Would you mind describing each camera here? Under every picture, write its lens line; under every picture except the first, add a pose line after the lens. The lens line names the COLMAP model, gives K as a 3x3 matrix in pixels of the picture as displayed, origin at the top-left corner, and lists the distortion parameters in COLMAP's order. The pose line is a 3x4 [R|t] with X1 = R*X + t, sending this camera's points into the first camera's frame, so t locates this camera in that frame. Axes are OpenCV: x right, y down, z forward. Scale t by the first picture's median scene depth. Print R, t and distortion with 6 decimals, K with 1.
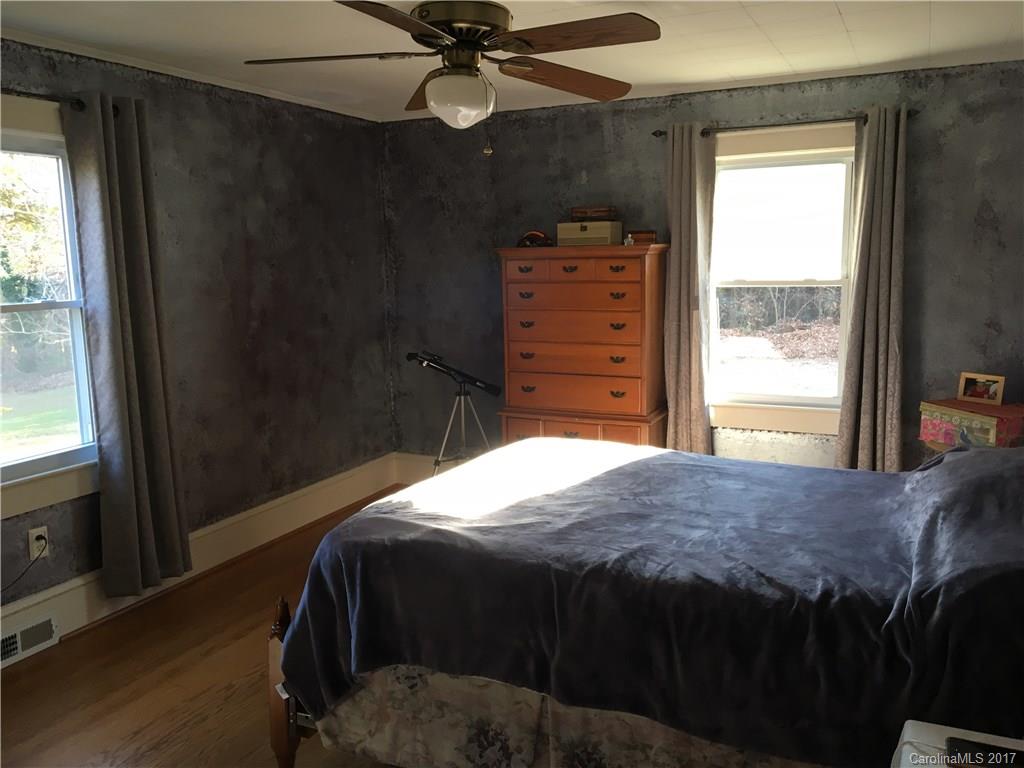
lens RADIAL K [[865.9, 0, 516.5], [0, 865.9, 383.1], [0, 0, 1]] dist [0.088878, -0.117893]
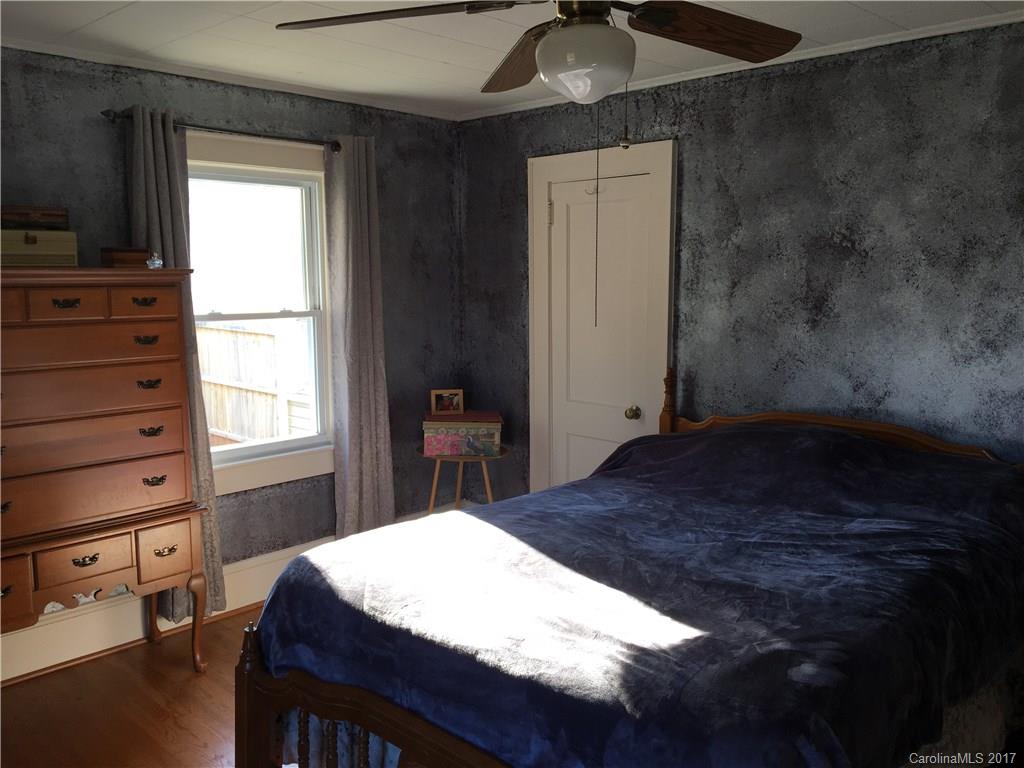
lens RADIAL K [[865.9, 0, 515.6], [0, 865.9, 385.4], [0, 0, 1]] dist [0.088878, -0.117893]
pose [[0.324944, -0.108245, 0.939518, -0.454773], [0.137865, 0.988238, 0.066175, -0.070986], [-0.935630, 0.108024, 0.336045, 0.493229]]
